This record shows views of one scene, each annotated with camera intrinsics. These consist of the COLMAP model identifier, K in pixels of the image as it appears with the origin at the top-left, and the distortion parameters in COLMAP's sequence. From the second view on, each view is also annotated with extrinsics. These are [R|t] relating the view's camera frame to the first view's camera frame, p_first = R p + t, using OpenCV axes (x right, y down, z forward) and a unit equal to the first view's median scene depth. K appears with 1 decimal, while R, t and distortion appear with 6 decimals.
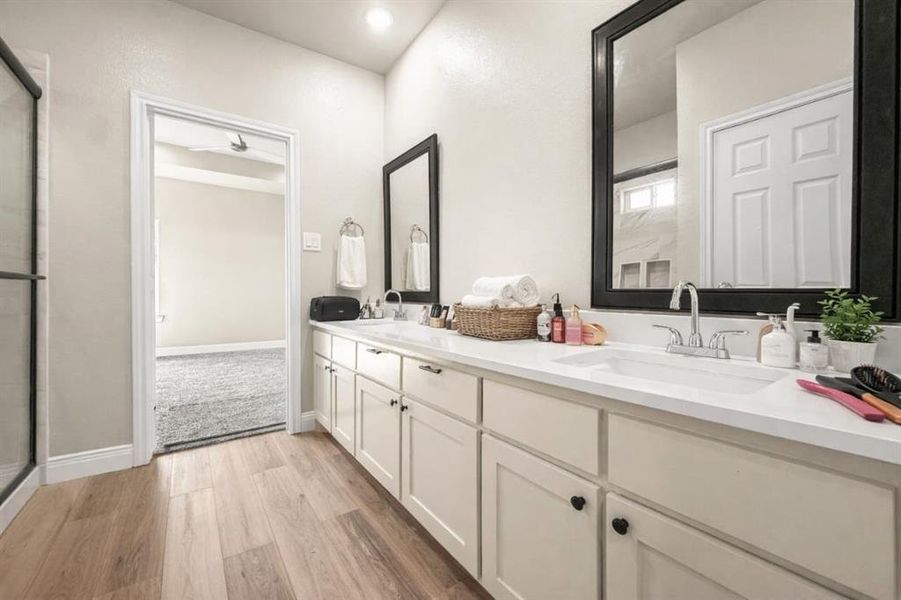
lens RADIAL K [[366.7, 0, 437.1], [0, 366.7, 299.3], [0, 0, 1]] dist [-0.002102, 0.000229]
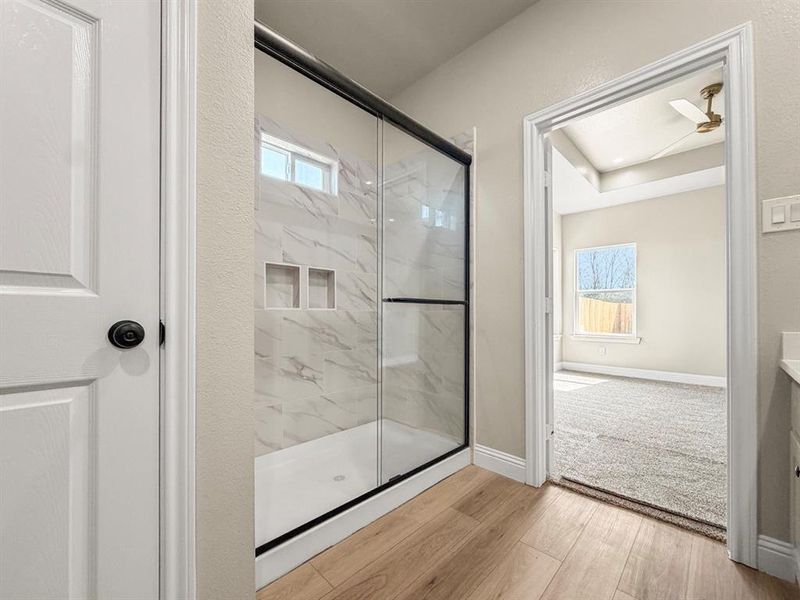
lens RADIAL K [[327.3, 0, 400.5], [0, 327.3, 315.3], [0, 0, 1]] dist [-0.001088, -0.000356]
pose [[0.198901, -0.004866, -0.980007, -0.000579], [-0.018000, 0.999801, -0.008618, 0.001383], [0.979854, 0.019355, 0.198774, 0.448641]]
